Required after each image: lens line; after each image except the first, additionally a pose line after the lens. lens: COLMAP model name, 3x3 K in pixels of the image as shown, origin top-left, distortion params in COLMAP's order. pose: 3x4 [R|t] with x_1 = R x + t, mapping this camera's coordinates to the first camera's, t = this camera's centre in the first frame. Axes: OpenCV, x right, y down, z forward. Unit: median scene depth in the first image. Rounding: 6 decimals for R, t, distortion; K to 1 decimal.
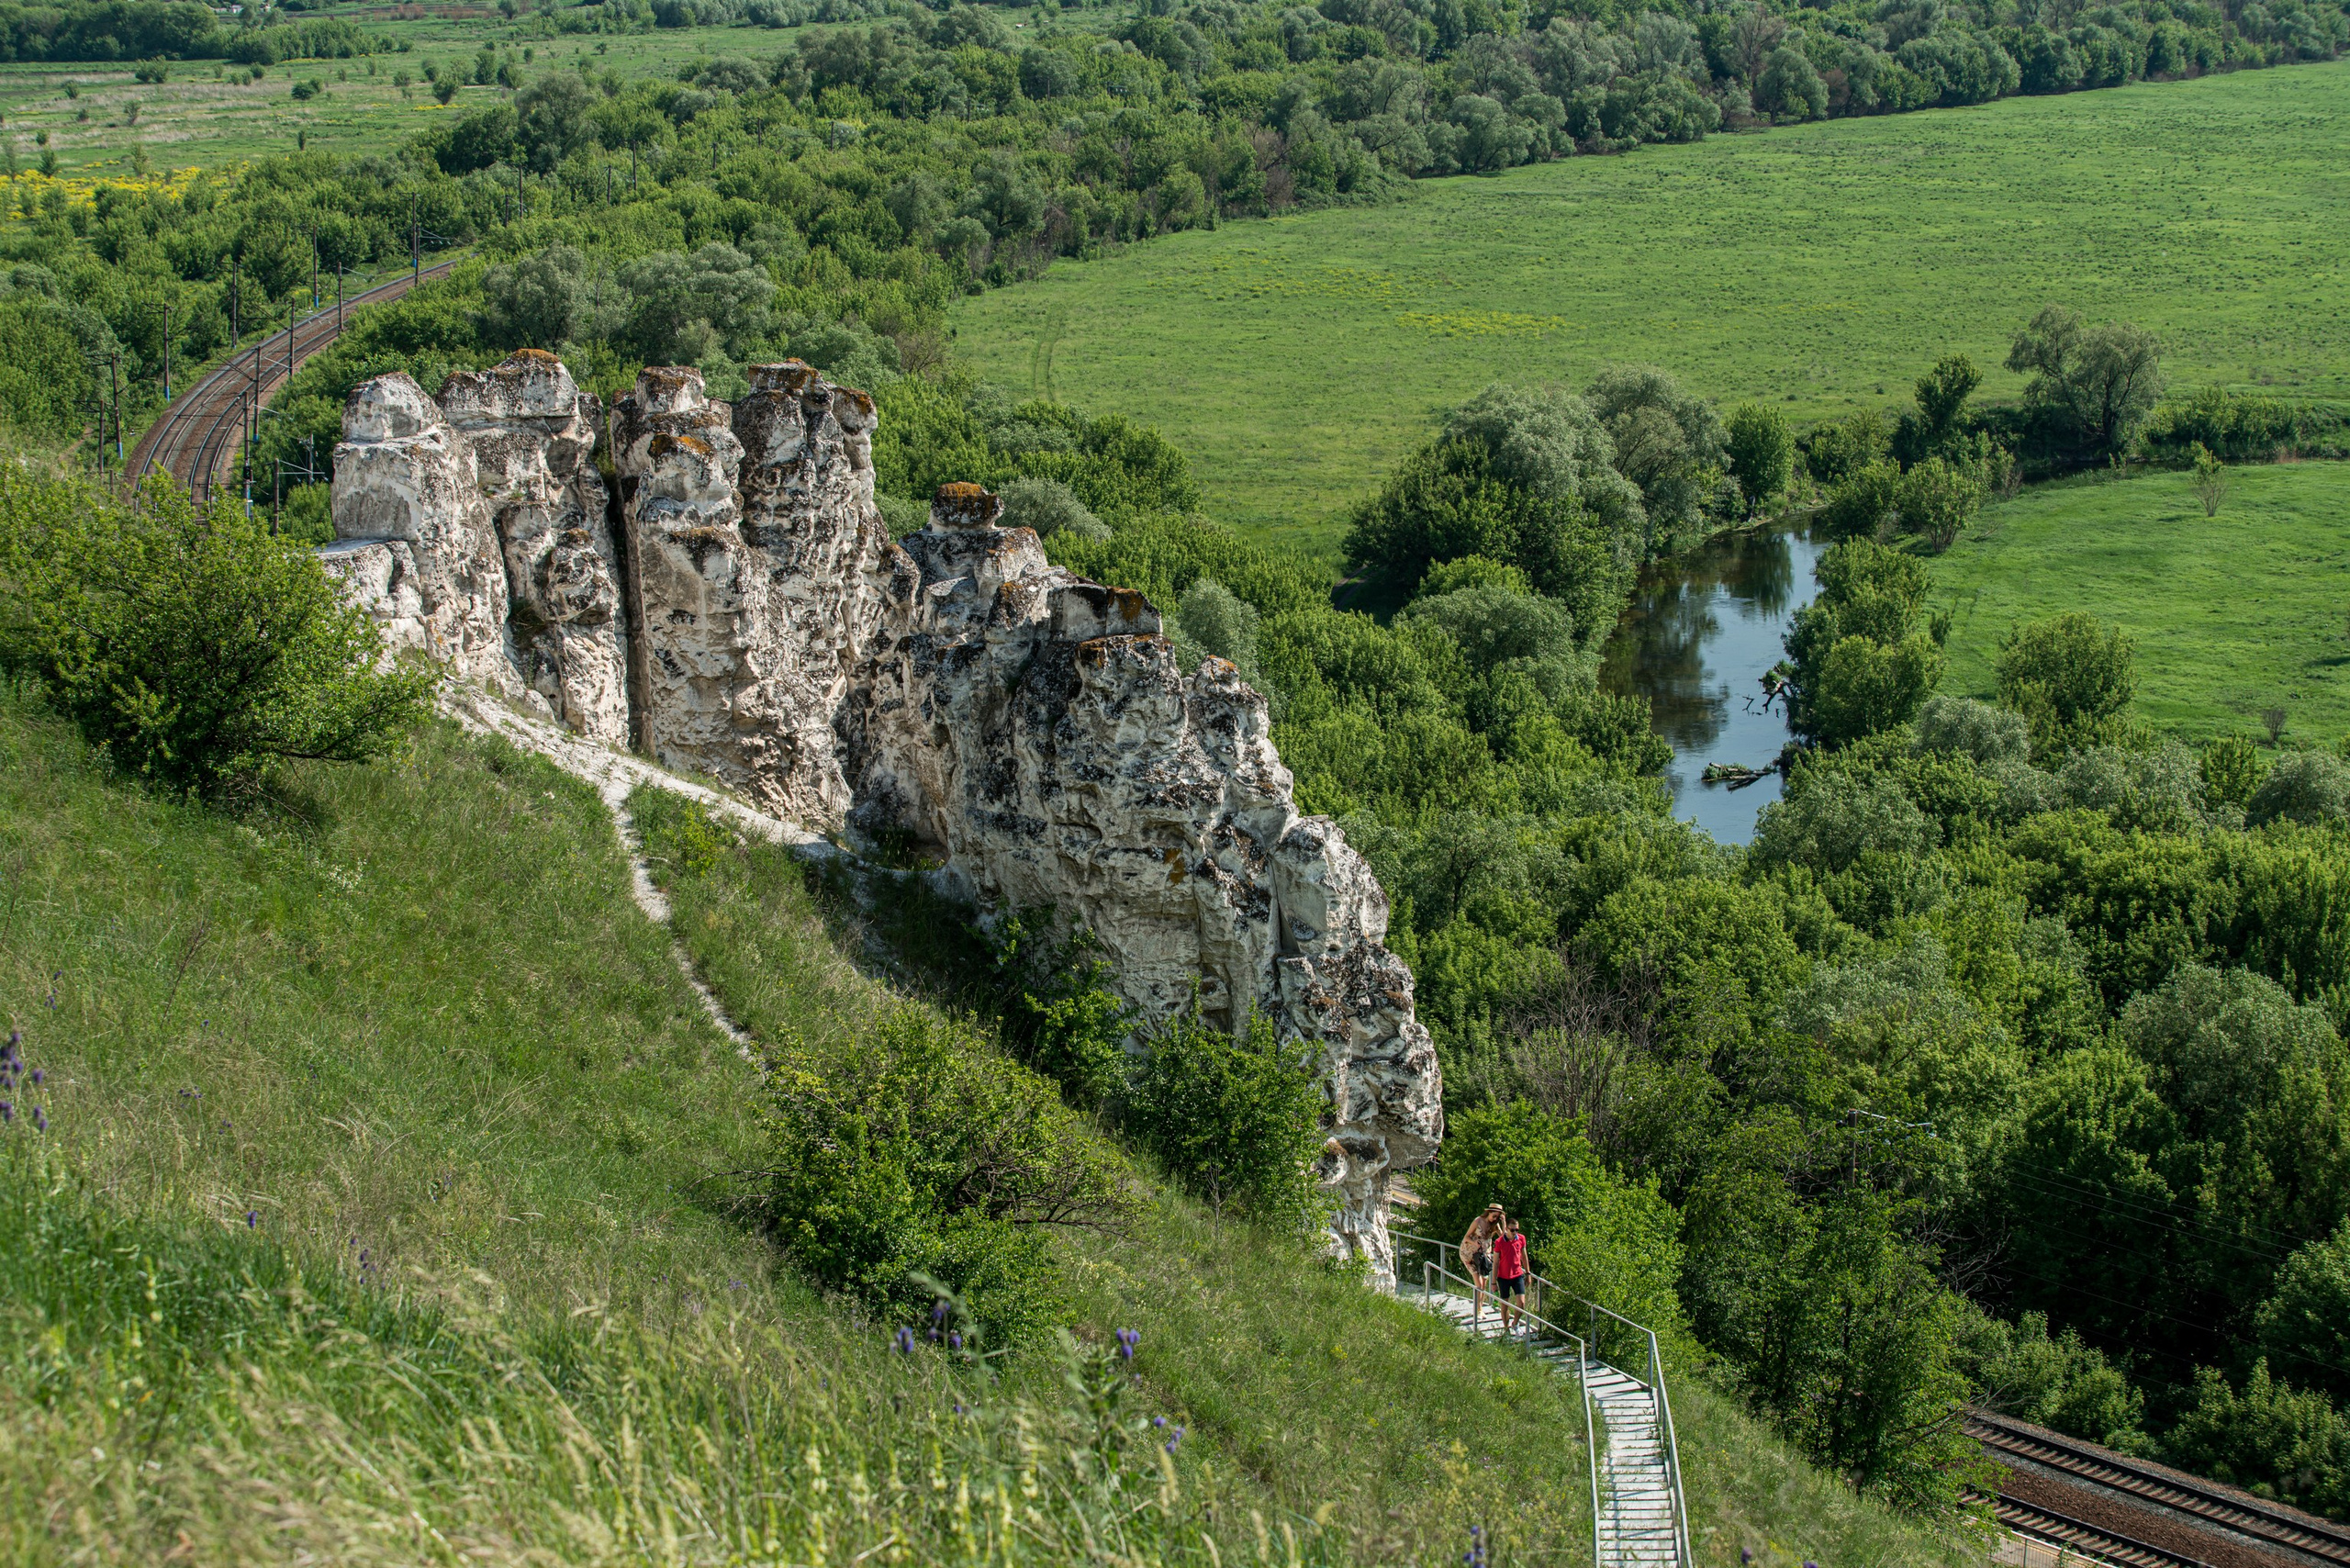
lens RADIAL K [[4957.0, 0, 1174.4], [0, 4957.0, 792.8], [0, 0, 1]] dist [-0.330568, 0.000000]
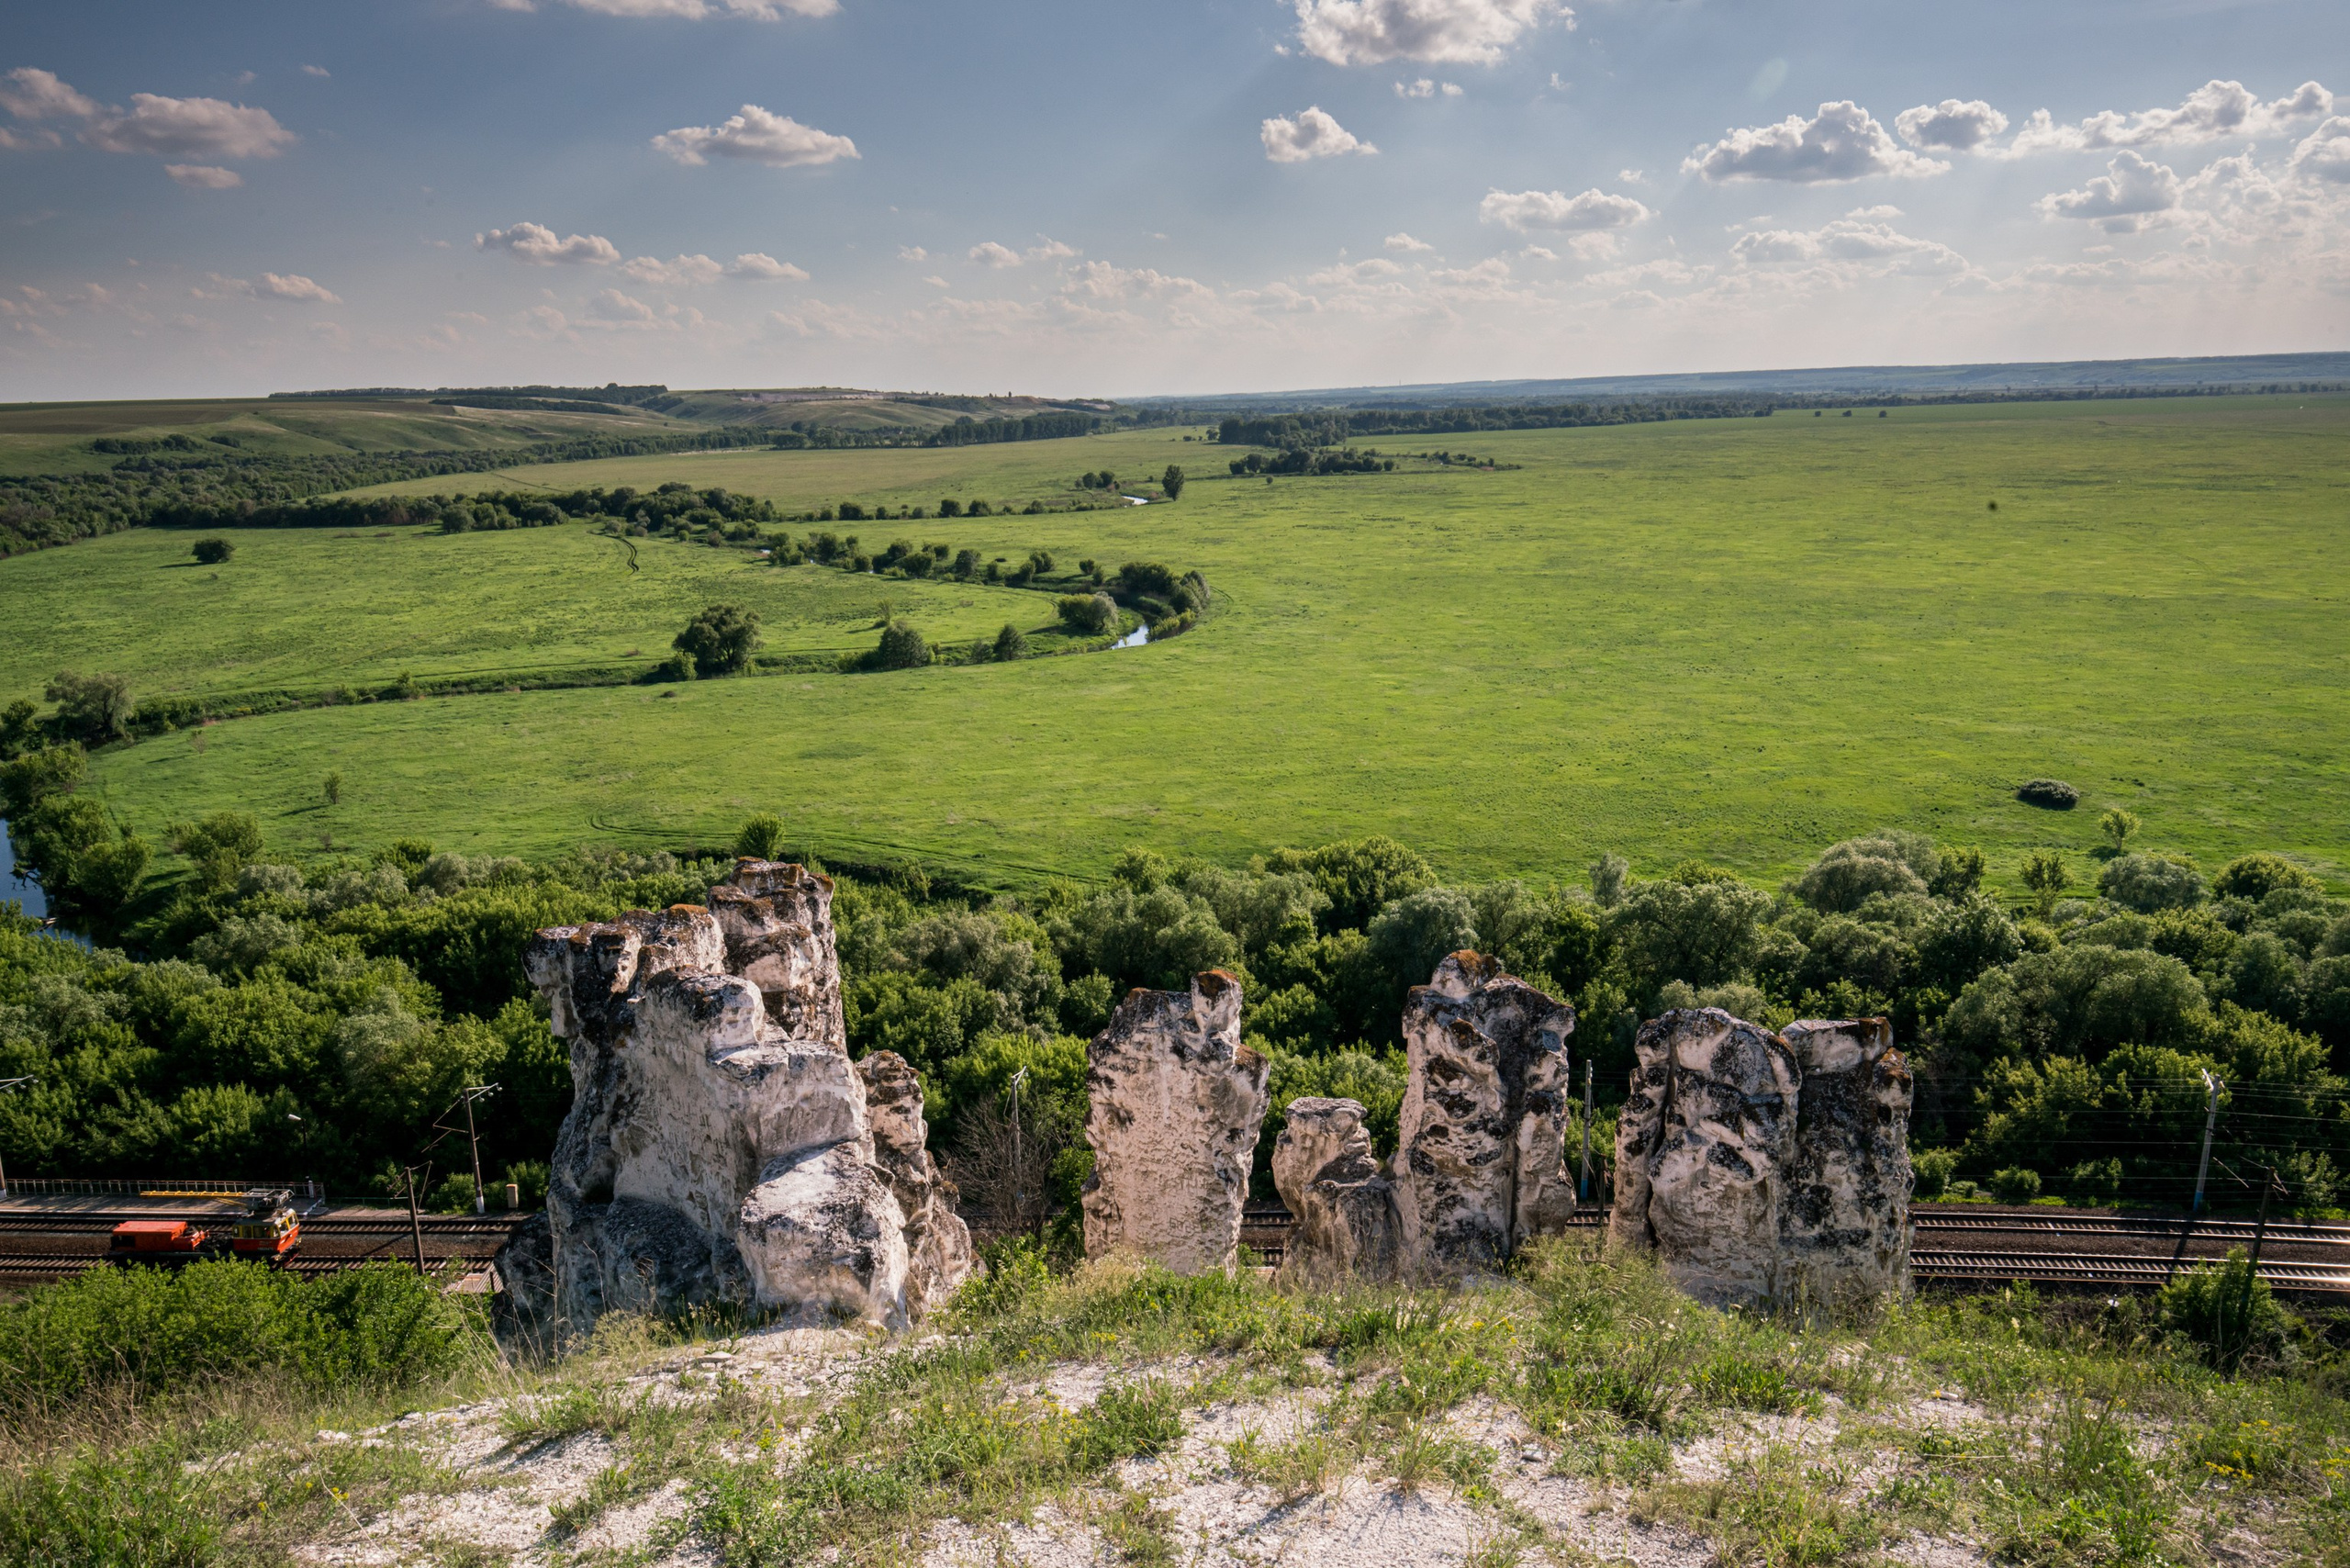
lens RADIAL K [[1681.7, 0, 1127.8], [0, 1681.7, 791.3], [0, 0, 1]] dist [-0.002210, 0.018694]
pose [[0.642711, -0.184065, 0.743669, -0.333190], [0.176698, 0.980152, 0.089888, -0.130216], [-0.745453, 0.073633, 0.662478, 0.692796]]
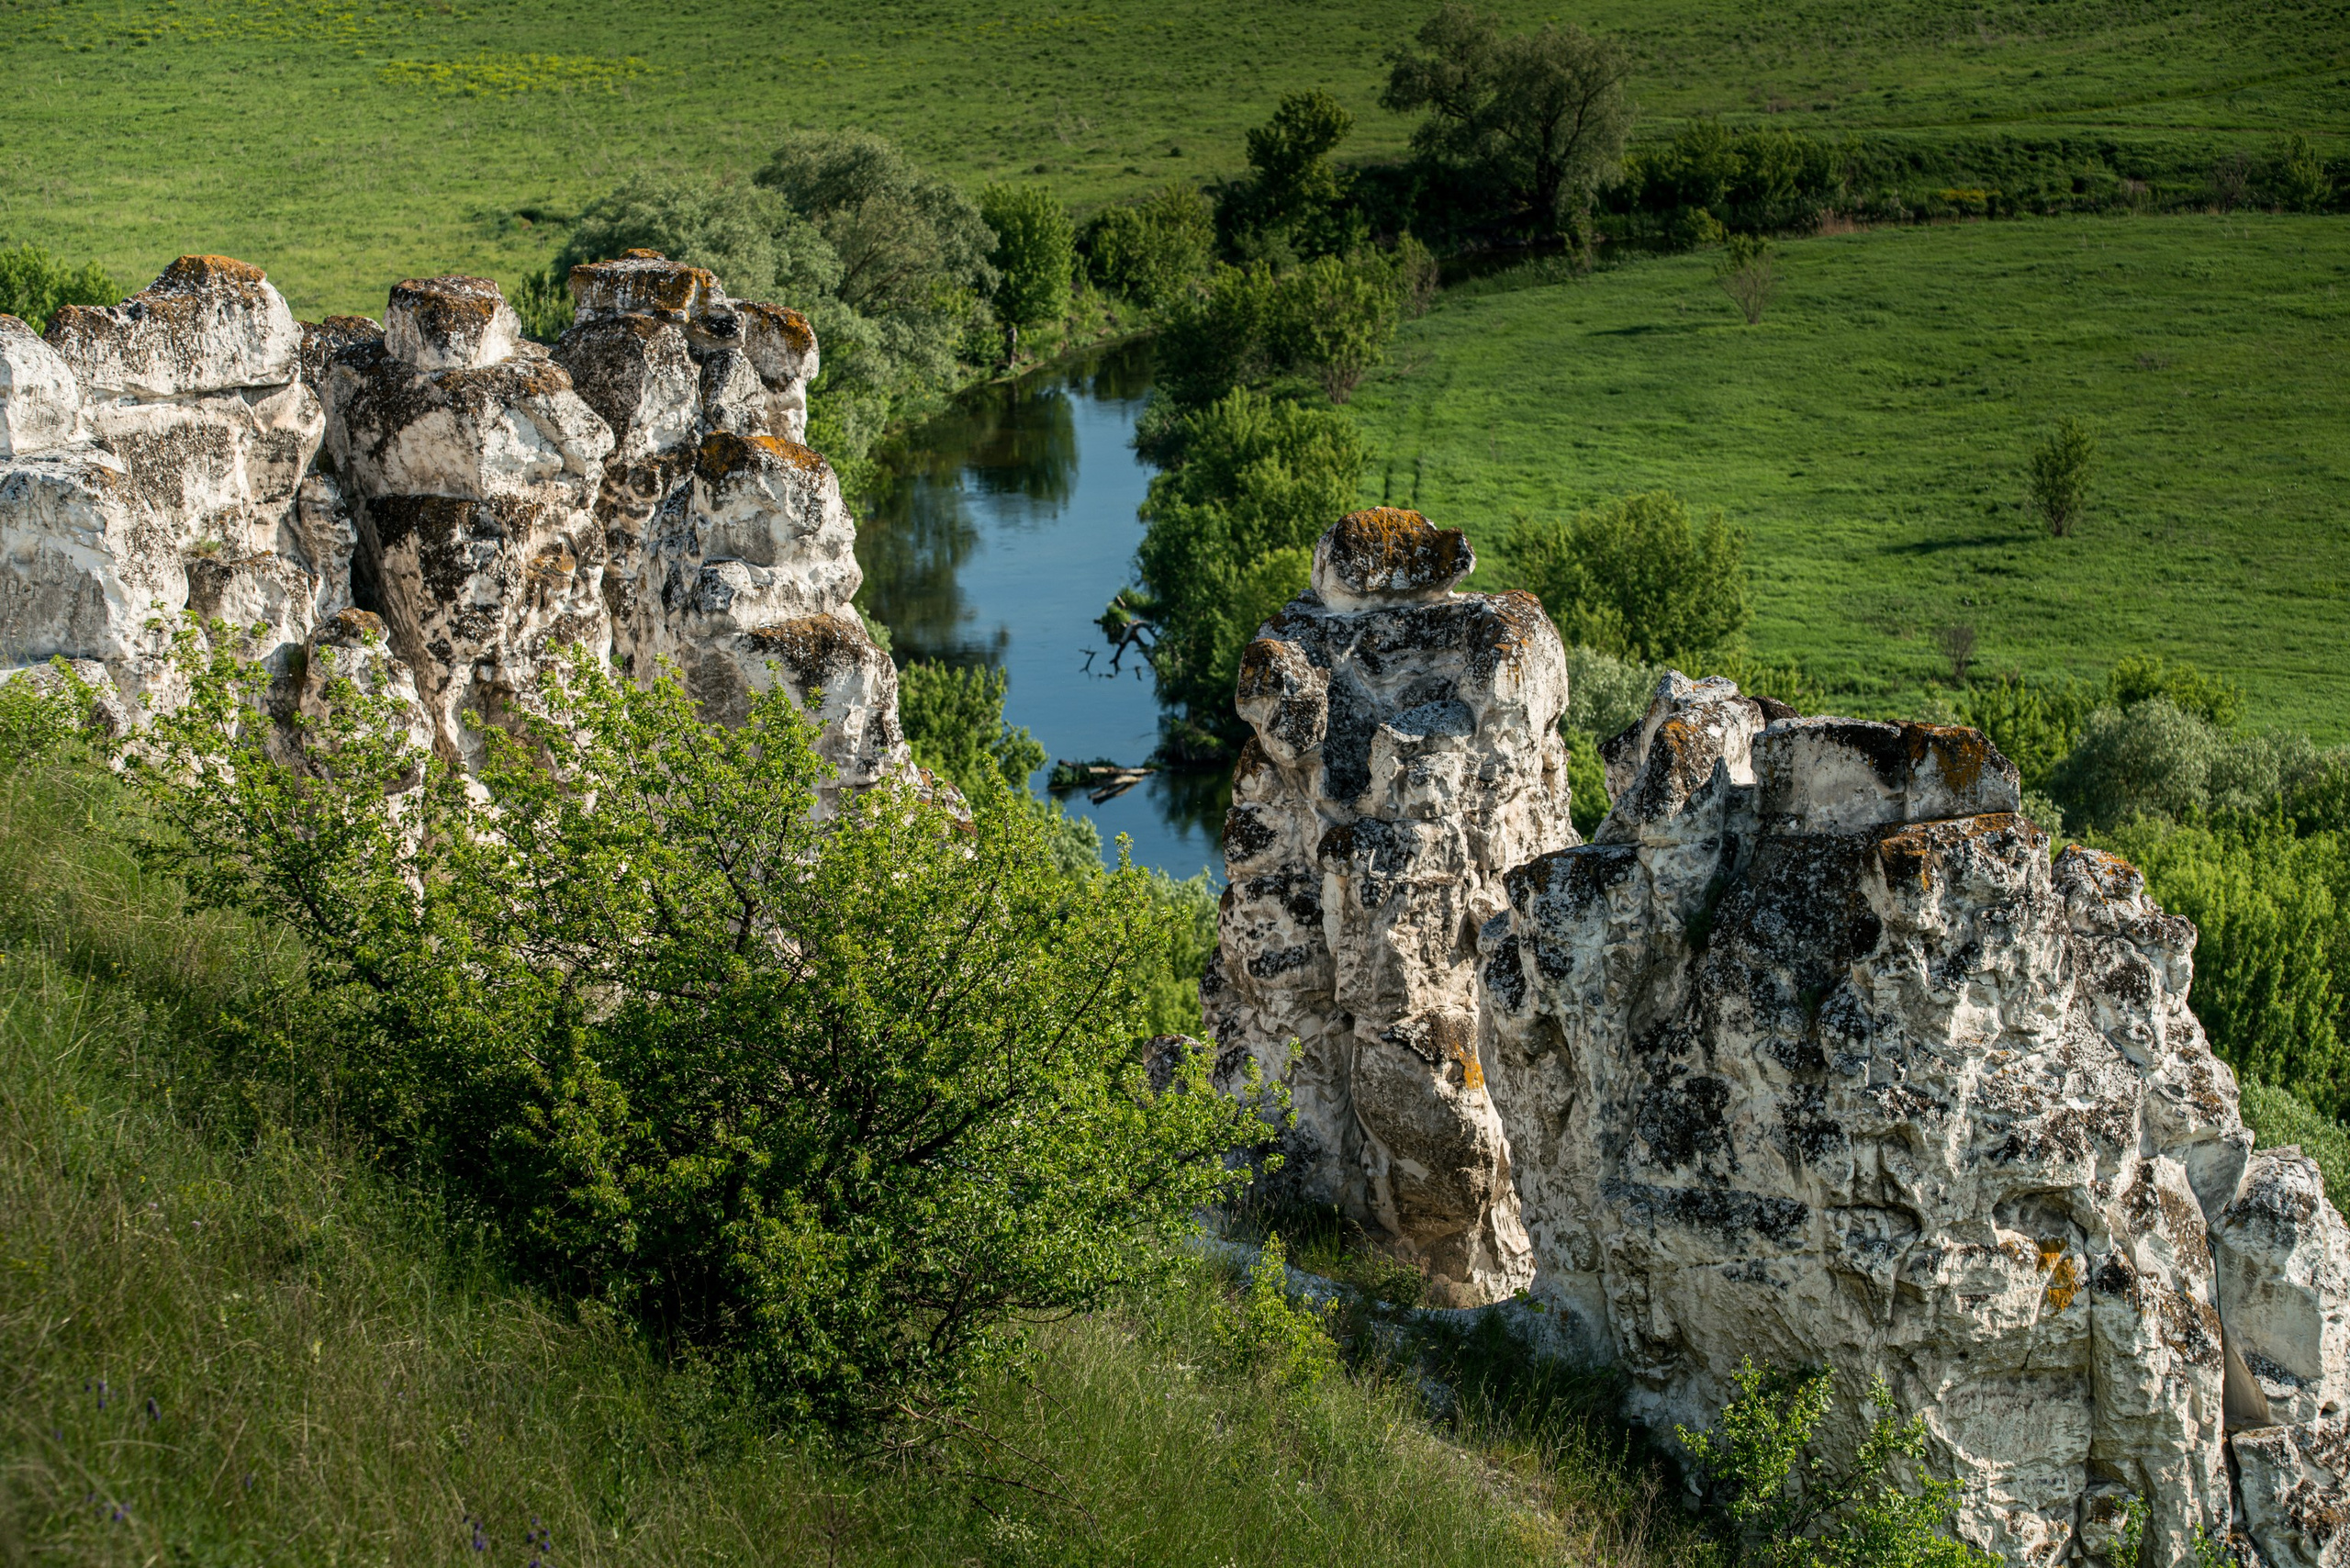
lens RADIAL K [[7396.6, 0, 1219.3], [0, 7396.6, 808.2], [0, 0, 1]] dist [0.006027, 0.000000]
pose [[0.979382, -0.058462, 0.193372, -0.179724], [0.057015, 0.998288, 0.013049, -0.037438], [-0.193803, -0.001755, 0.981039, 0.232463]]
